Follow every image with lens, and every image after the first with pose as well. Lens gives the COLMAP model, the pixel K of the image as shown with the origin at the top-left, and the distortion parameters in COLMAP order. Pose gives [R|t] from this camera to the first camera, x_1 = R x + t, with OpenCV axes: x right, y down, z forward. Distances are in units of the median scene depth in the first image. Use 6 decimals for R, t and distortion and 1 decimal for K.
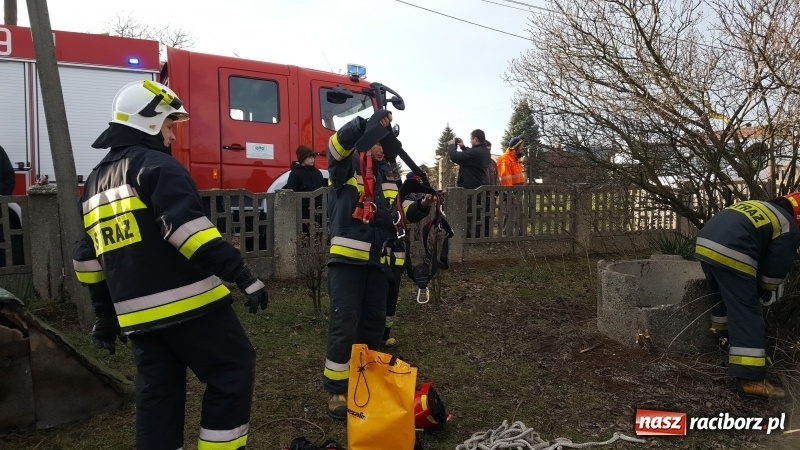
lens RADIAL K [[612.8, 0, 399.9], [0, 612.8, 243.0], [0, 0, 1]] dist [0.131514, -0.152647]
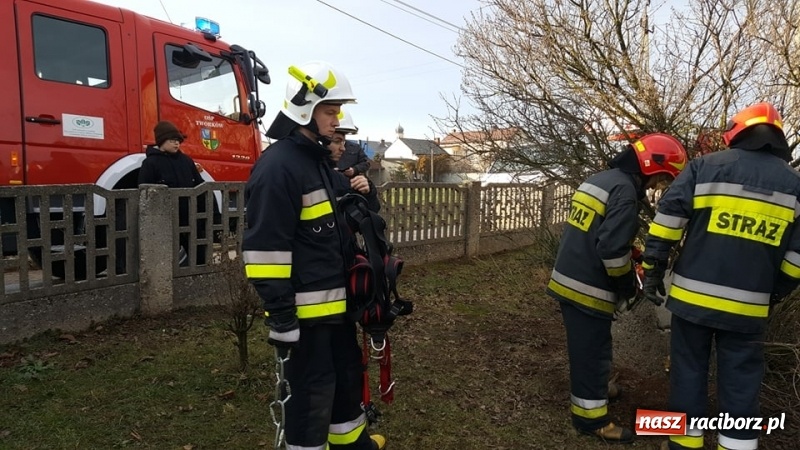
lens RADIAL K [[612.8, 0, 399.9], [0, 612.8, 243.0], [0, 0, 1]] dist [0.131514, -0.152647]
pose [[0.924237, -0.029680, 0.380664, -0.170376], [0.024233, 0.999524, 0.019093, -0.024162], [-0.381049, -0.008422, 0.924516, 0.217066]]
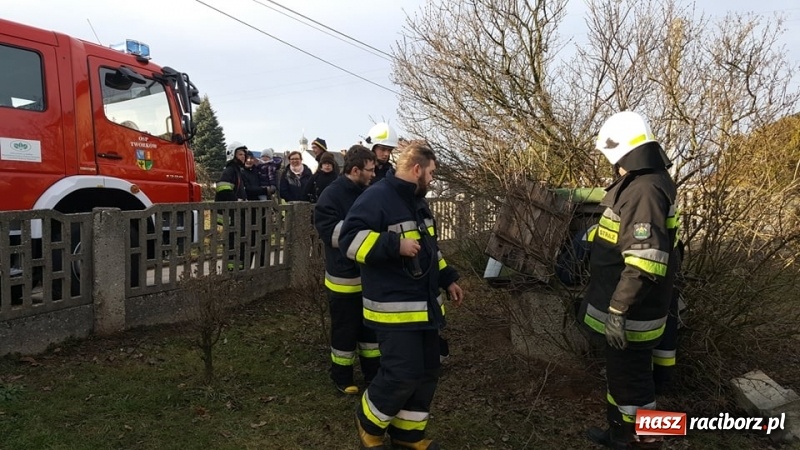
lens RADIAL K [[619.4, 0, 382.9], [0, 619.4, 242.7], [0, 0, 1]] dist [0.121976, -0.153895]
pose [[0.865656, -0.043580, 0.498739, -0.233891], [0.046285, 0.998904, 0.006948, -0.031791], [-0.498495, 0.017070, 0.866724, 0.187390]]
